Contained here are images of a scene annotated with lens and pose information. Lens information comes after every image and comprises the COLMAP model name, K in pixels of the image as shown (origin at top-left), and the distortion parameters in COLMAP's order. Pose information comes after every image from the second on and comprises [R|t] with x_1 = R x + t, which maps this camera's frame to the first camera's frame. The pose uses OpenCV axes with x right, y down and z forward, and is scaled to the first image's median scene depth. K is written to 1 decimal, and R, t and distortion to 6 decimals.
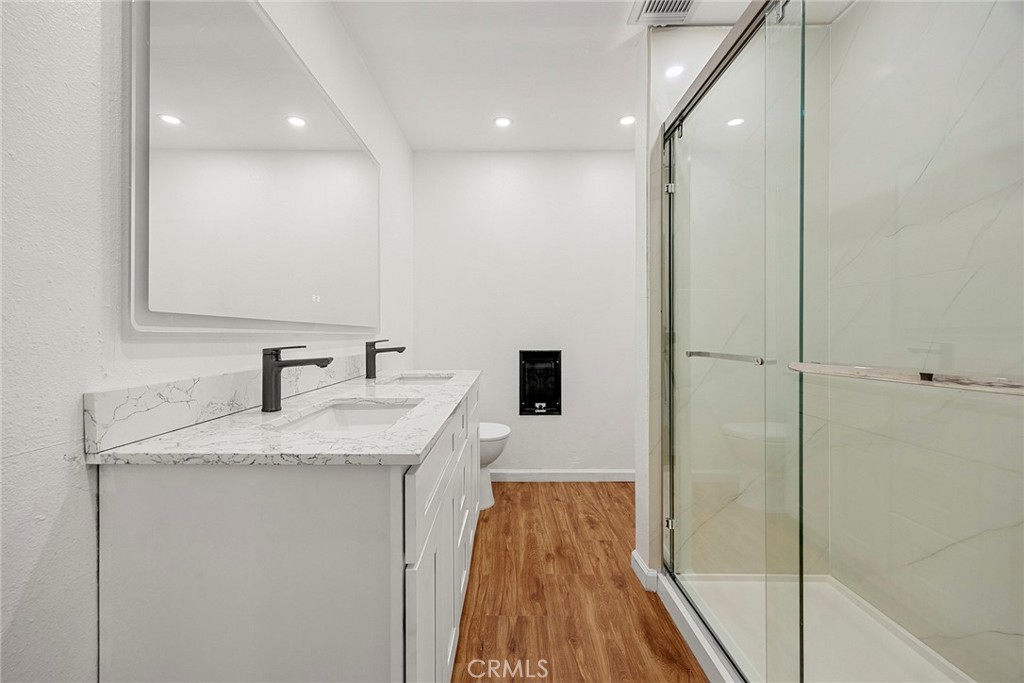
lens RADIAL K [[394.4, 0, 509.3], [0, 394.4, 335.1], [0, 0, 1]] dist [-0.004387, -0.000462]
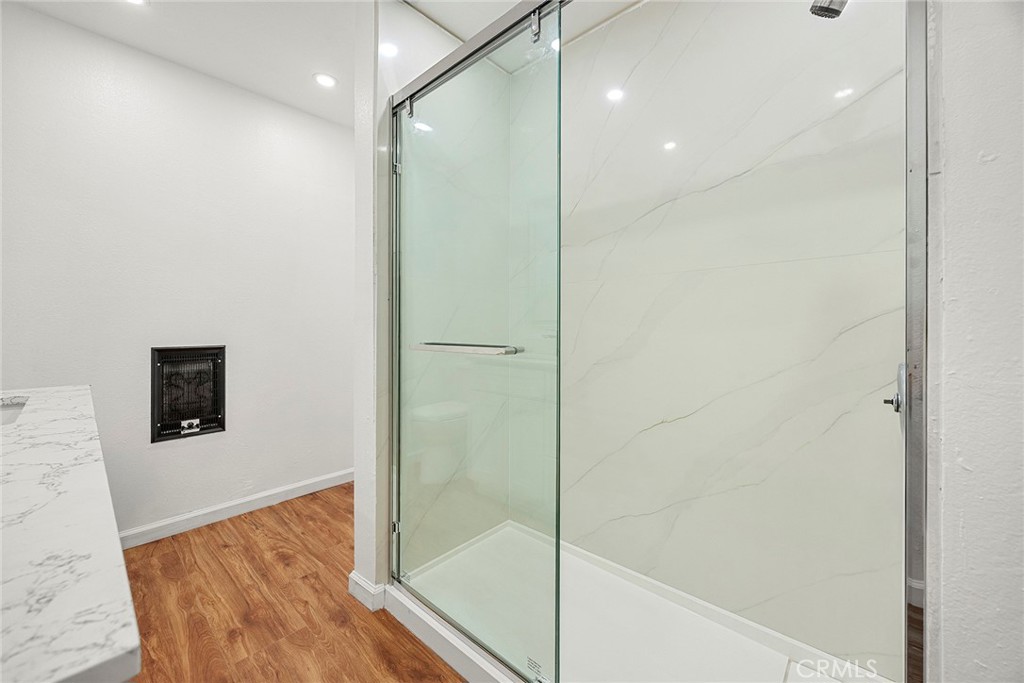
lens RADIAL K [[386.9, 0, 499.3], [0, 386.9, 324.9], [0, 0, 1]] dist [-0.005720, 0.000532]
pose [[0.674218, 0.001378, 0.738532, -0.081756], [-0.001008, 0.999999, -0.000945, -0.000655], [-0.738532, -0.000108, 0.674218, 0.154694]]
